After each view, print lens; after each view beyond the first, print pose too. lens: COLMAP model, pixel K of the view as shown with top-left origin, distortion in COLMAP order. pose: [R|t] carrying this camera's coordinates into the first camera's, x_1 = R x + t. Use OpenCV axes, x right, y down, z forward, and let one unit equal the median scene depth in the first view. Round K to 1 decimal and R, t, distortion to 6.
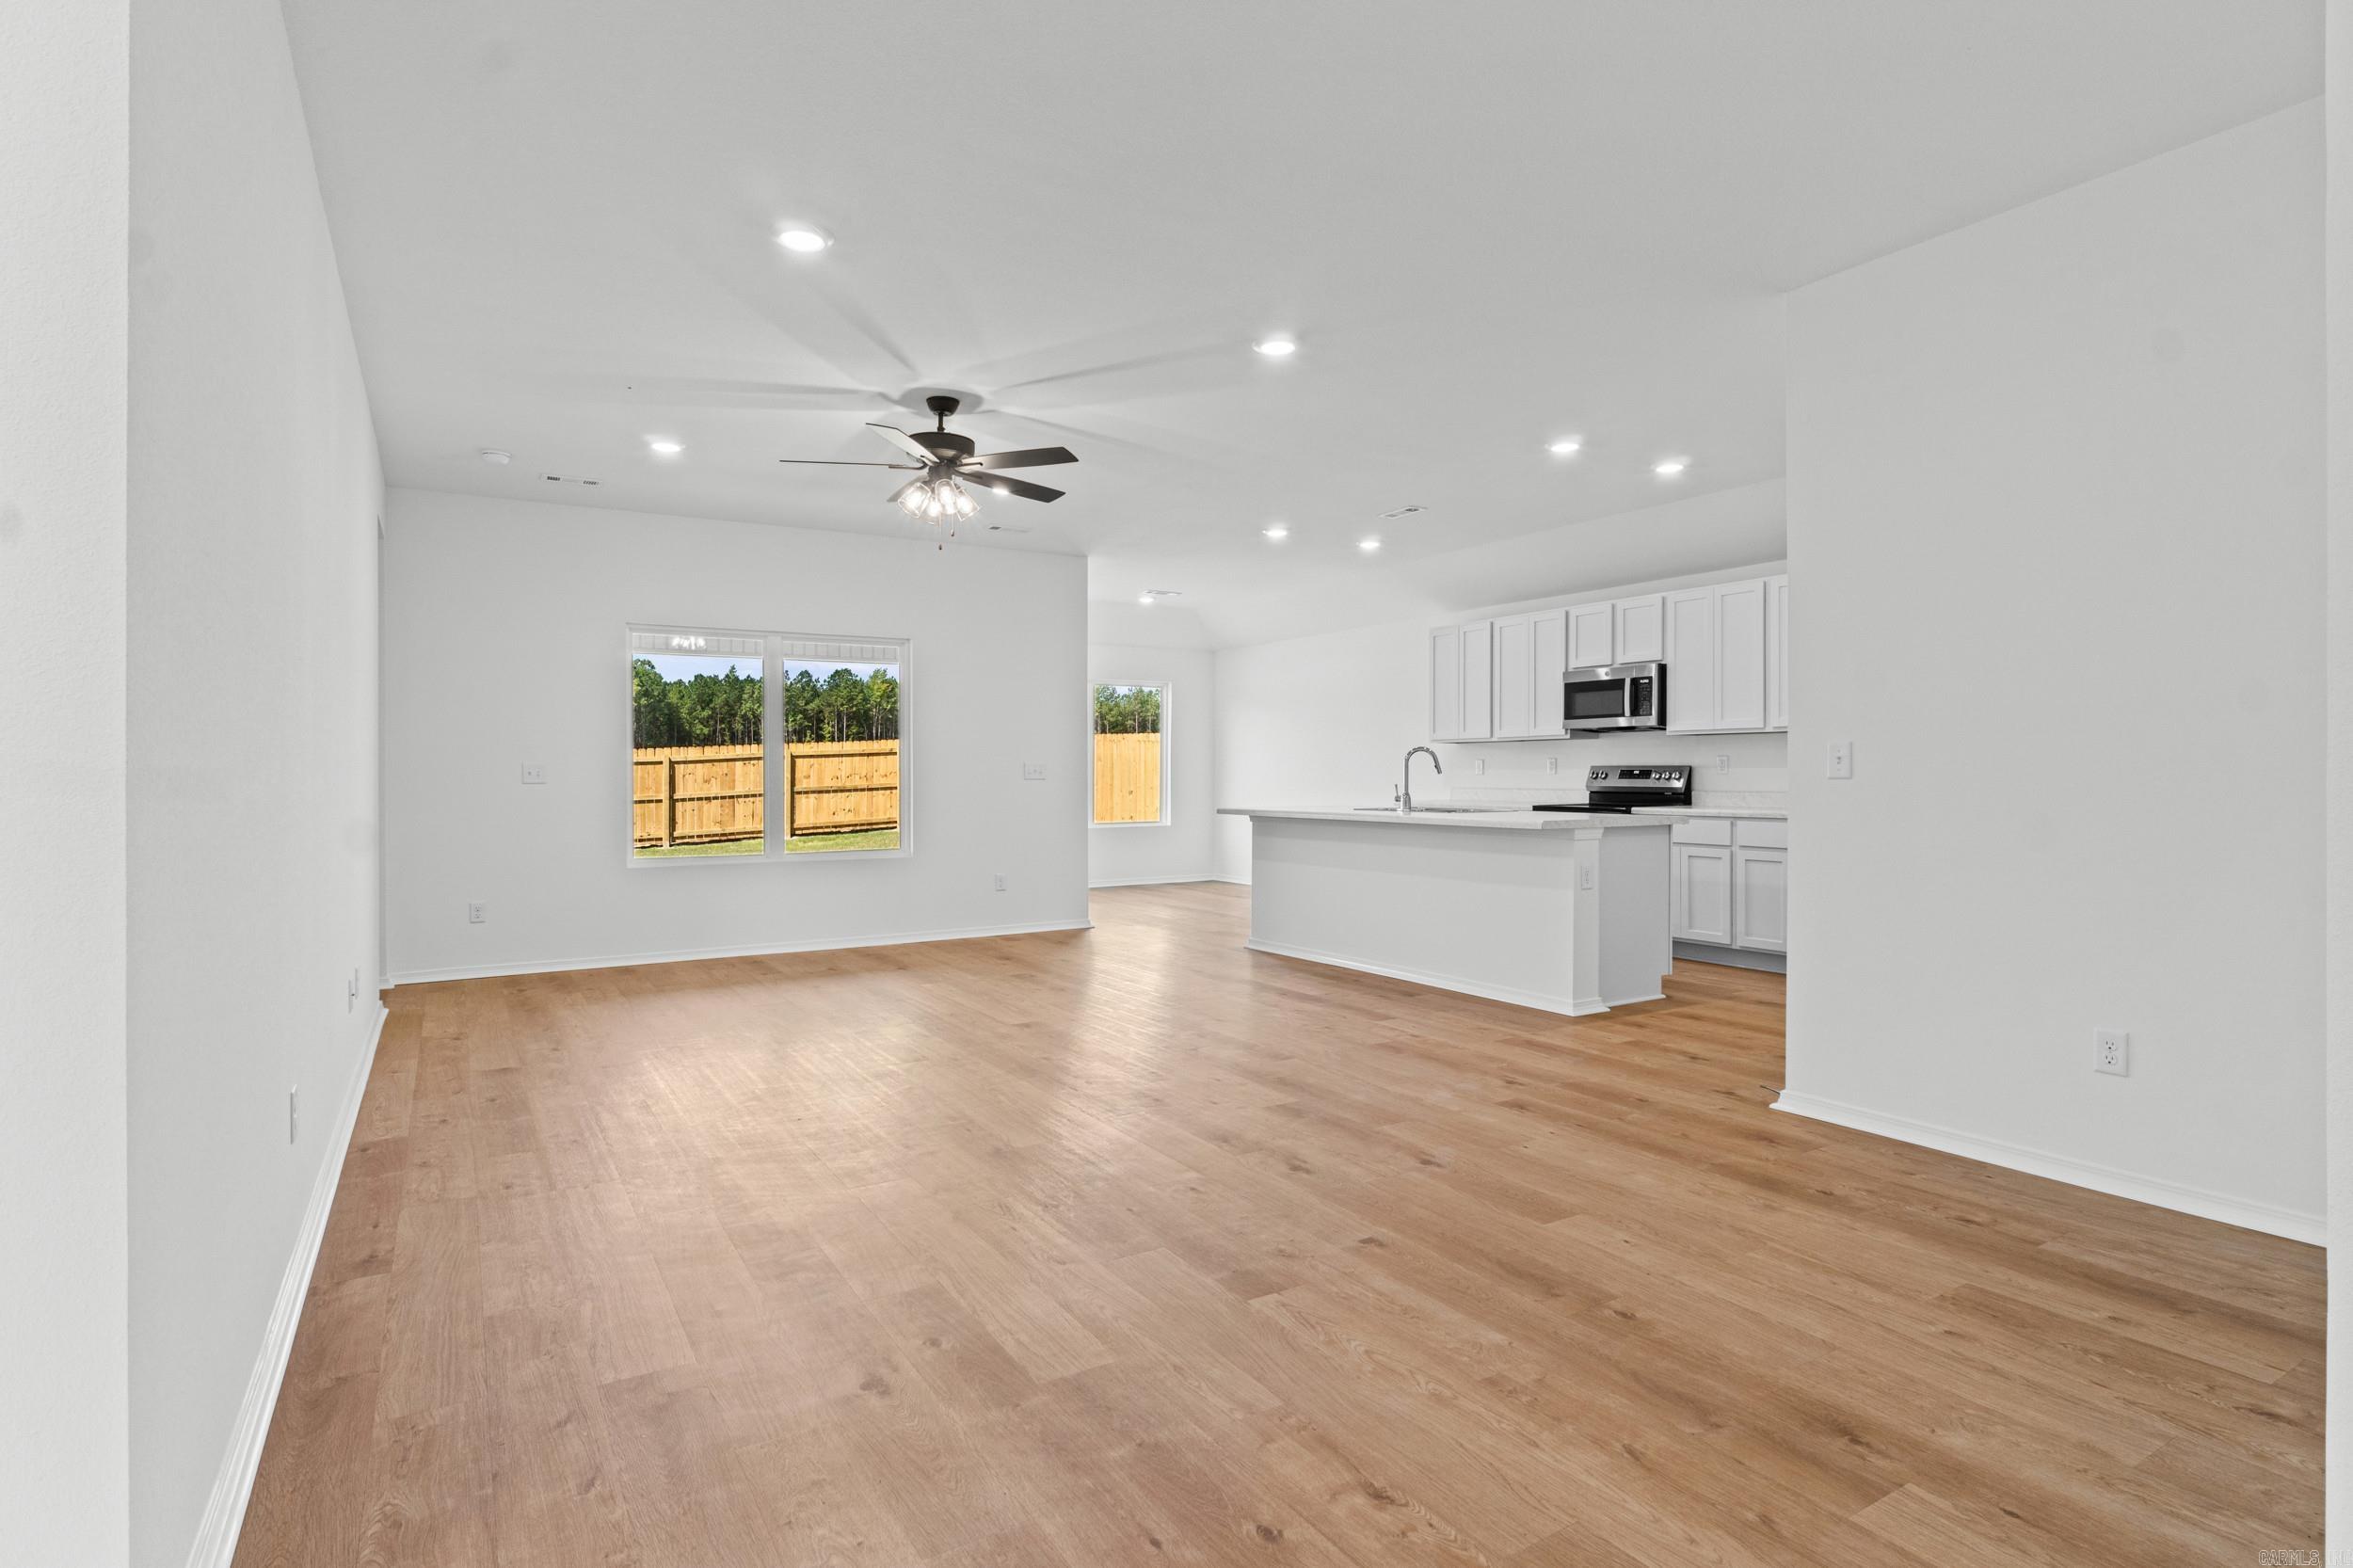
lens RADIAL K [[1194.7, 0, 1167.5], [0, 1194.7, 766.7], [0, 0, 1]] dist [-0.013746, 0.006216]
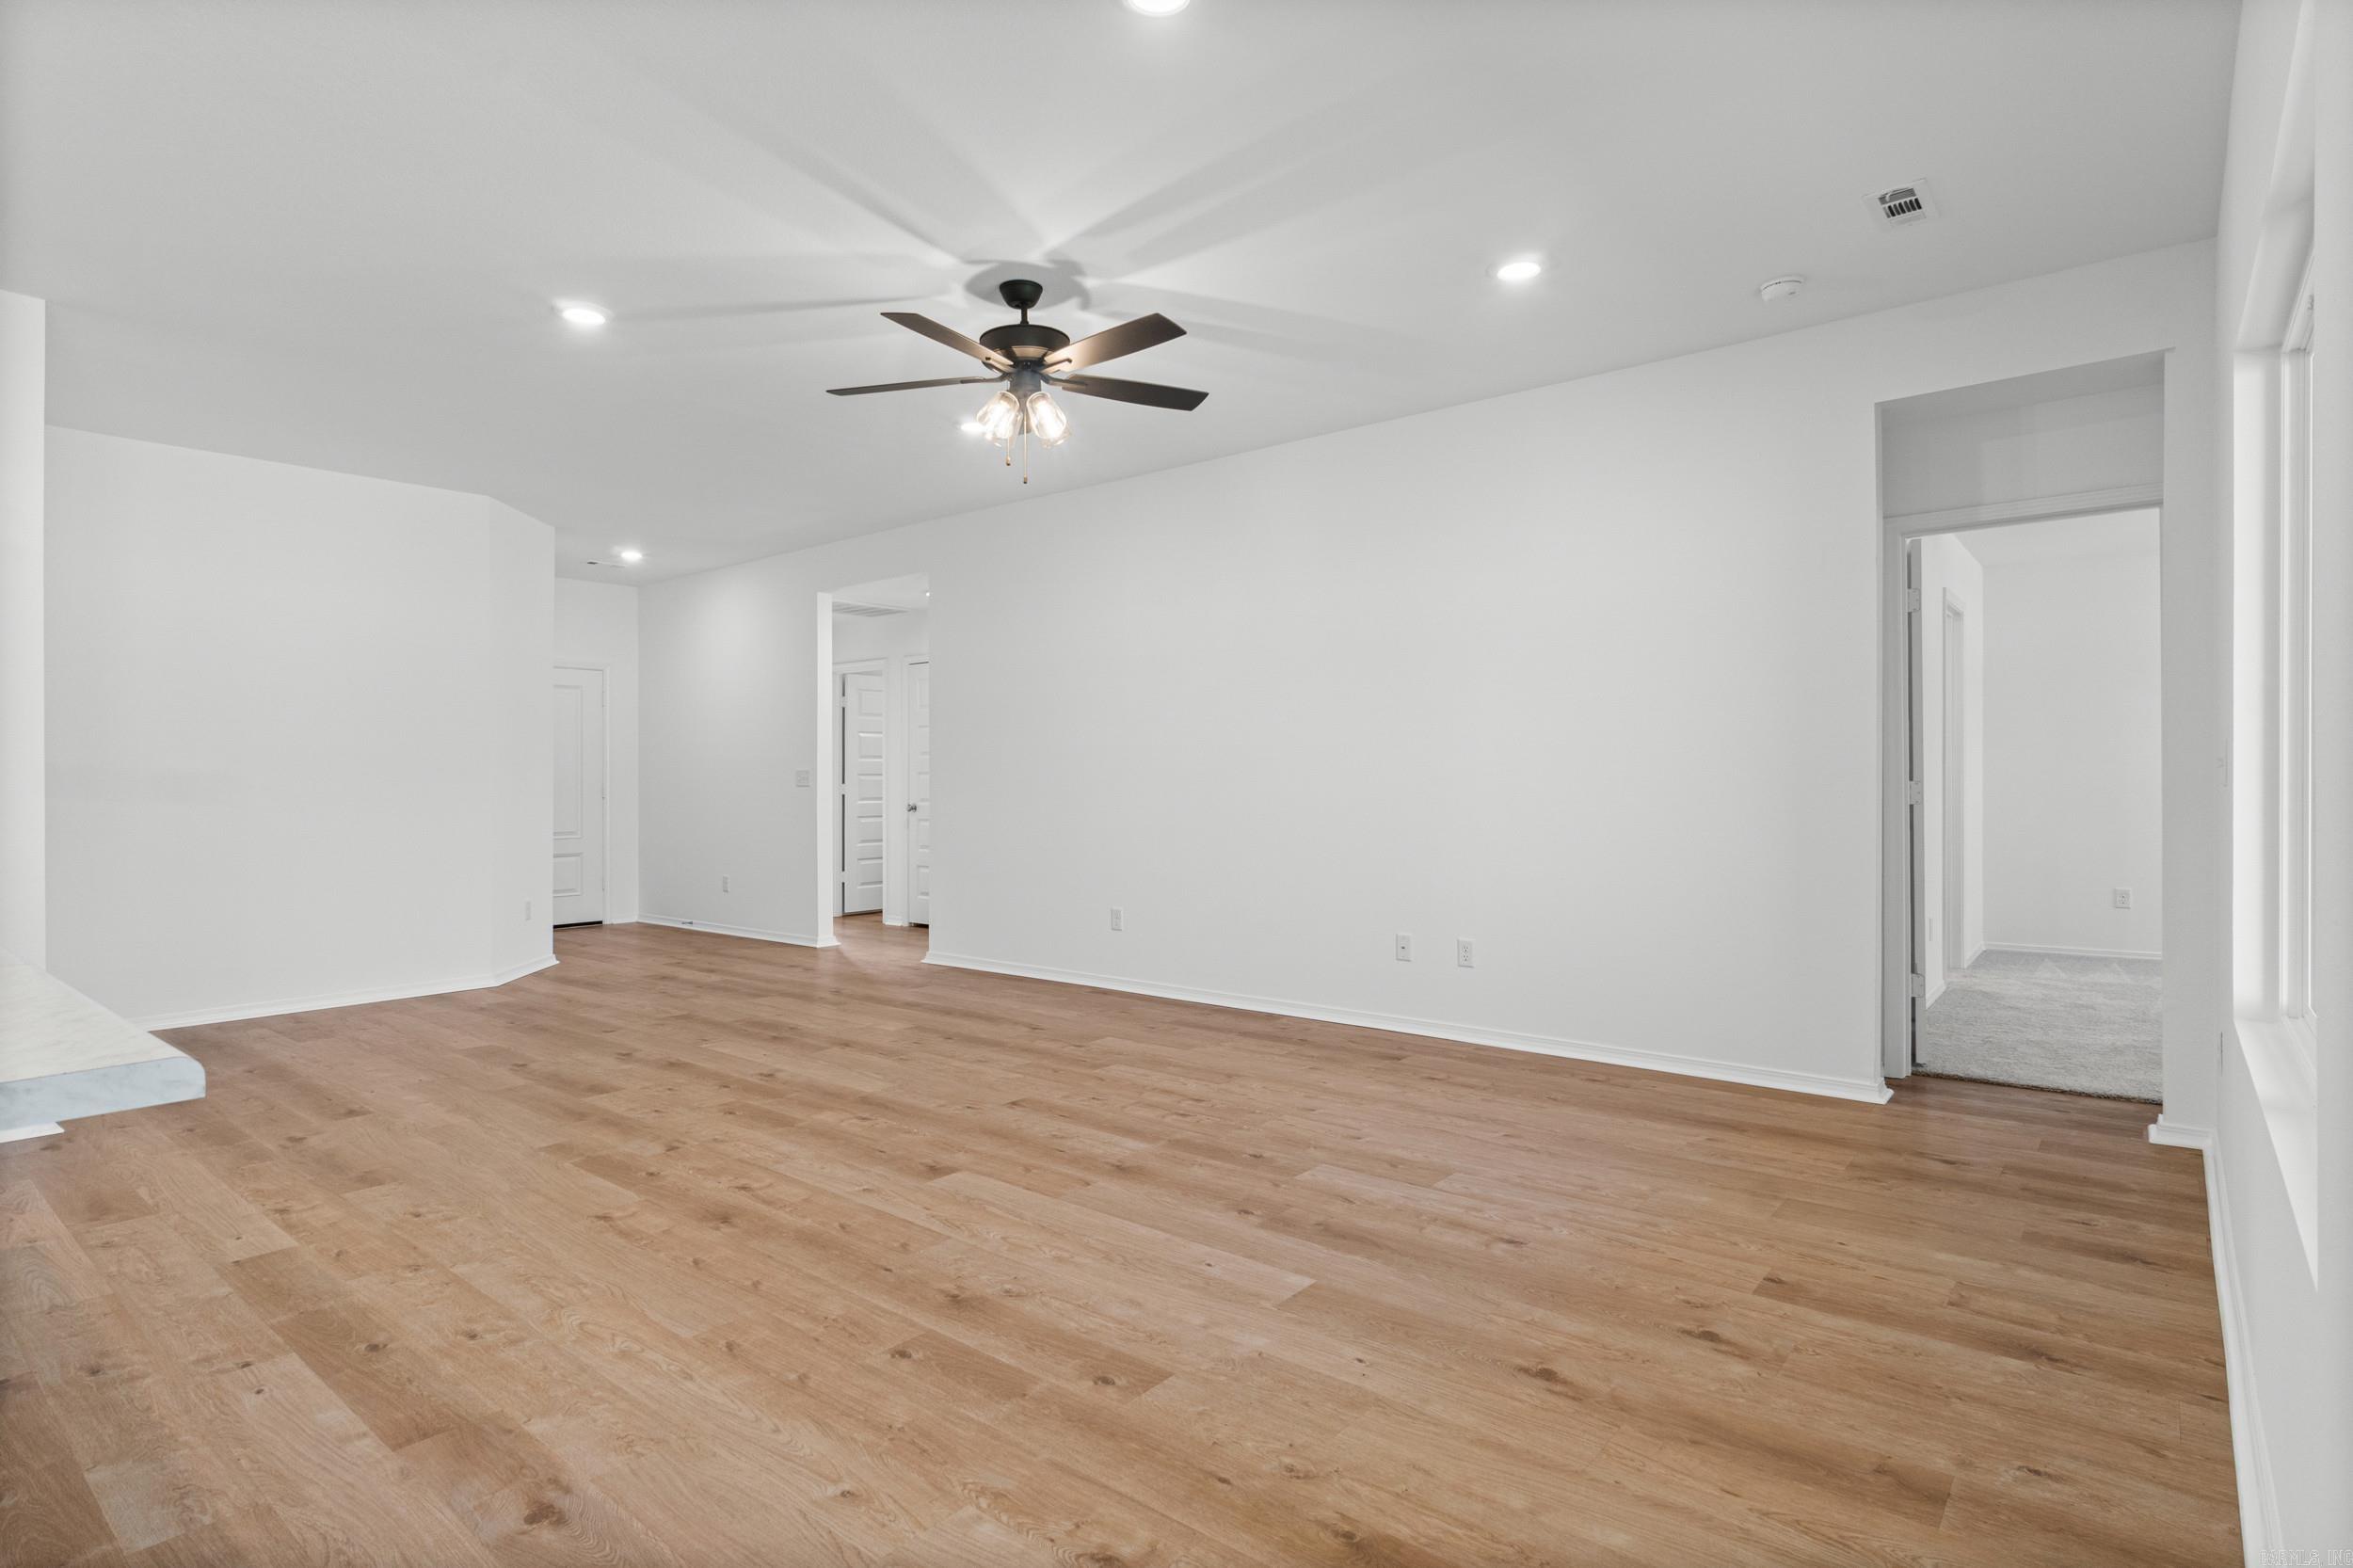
lens RADIAL K [[1194.7, 0, 1166.5], [0, 1194.7, 770.6], [0, 0, 1]] dist [-0.013746, 0.006216]
pose [[-0.946312, 0.010528, -0.323083, -0.018815], [0.014173, 0.999860, -0.008933, 0.004853], [0.322944, -0.013032, -0.946328, 1.041710]]
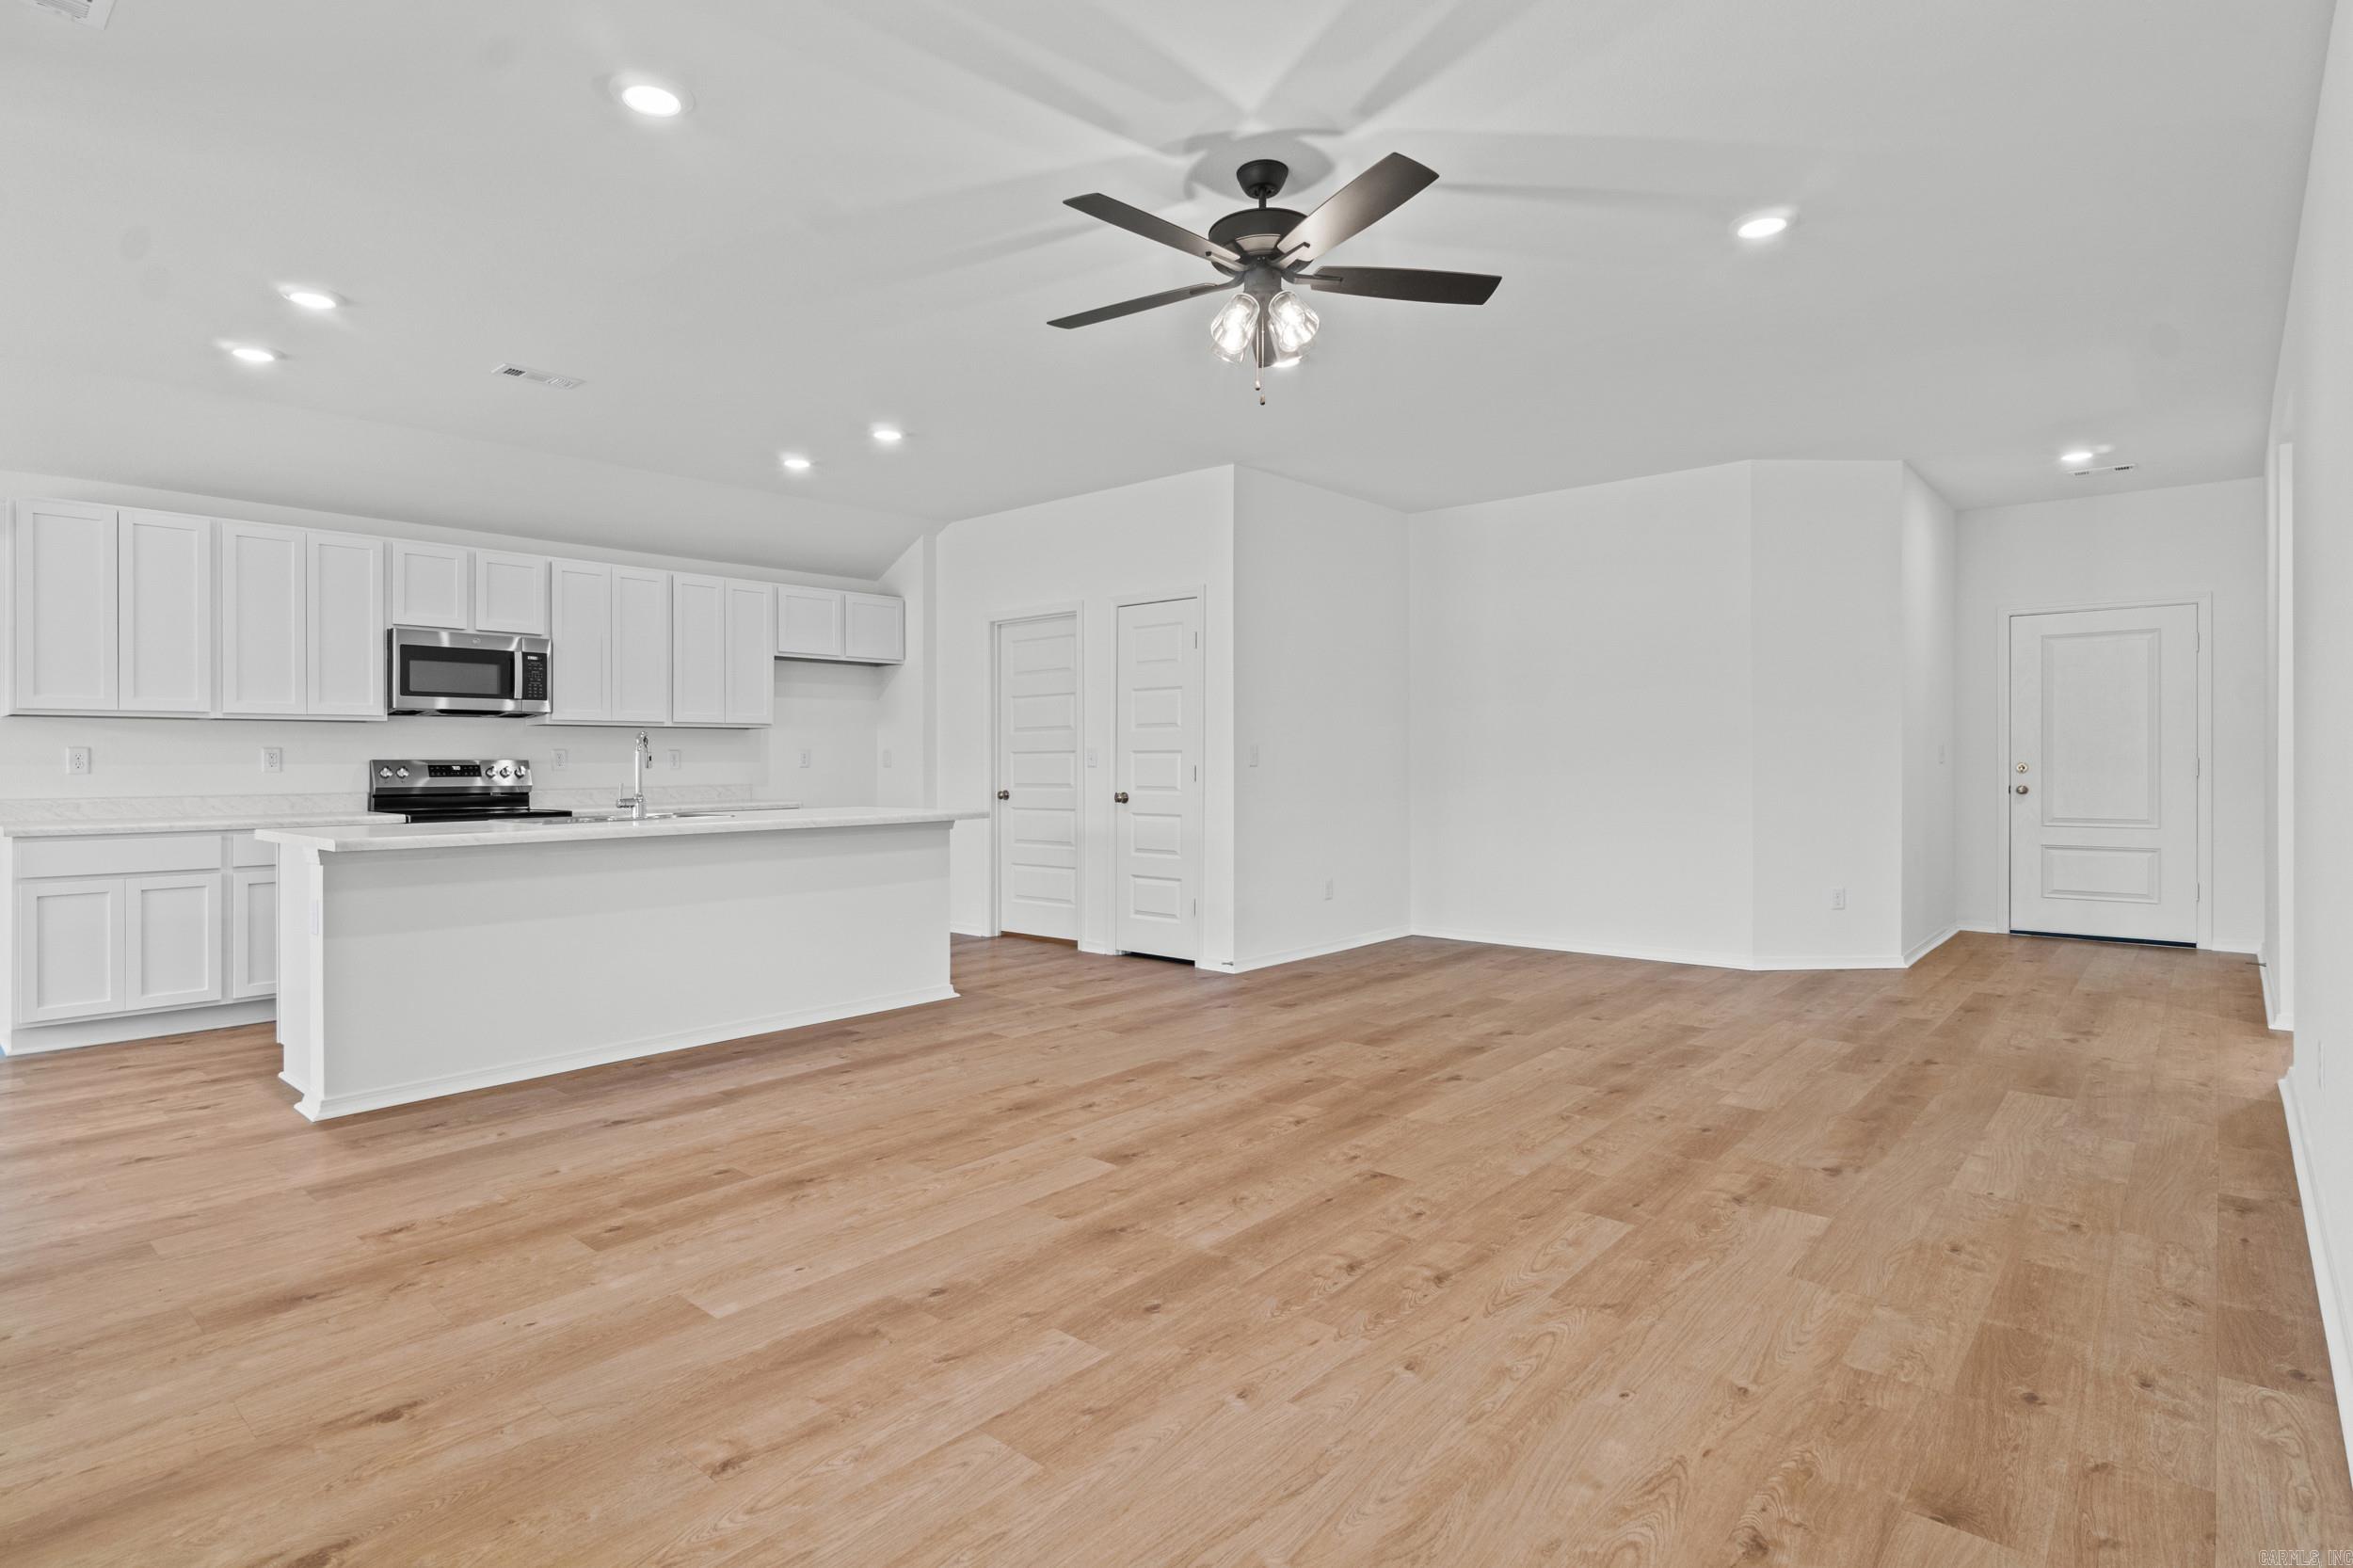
lens RADIAL K [[1194.7, 0, 1145.0], [0, 1194.7, 778.2], [0, 0, 1]] dist [-0.013746, 0.006216]
pose [[-0.287023, -0.007353, 0.957896, -0.460586], [0.002788, 0.999960, 0.008511, 0.005304], [-0.957920, 0.005113, -0.286991, 0.736901]]
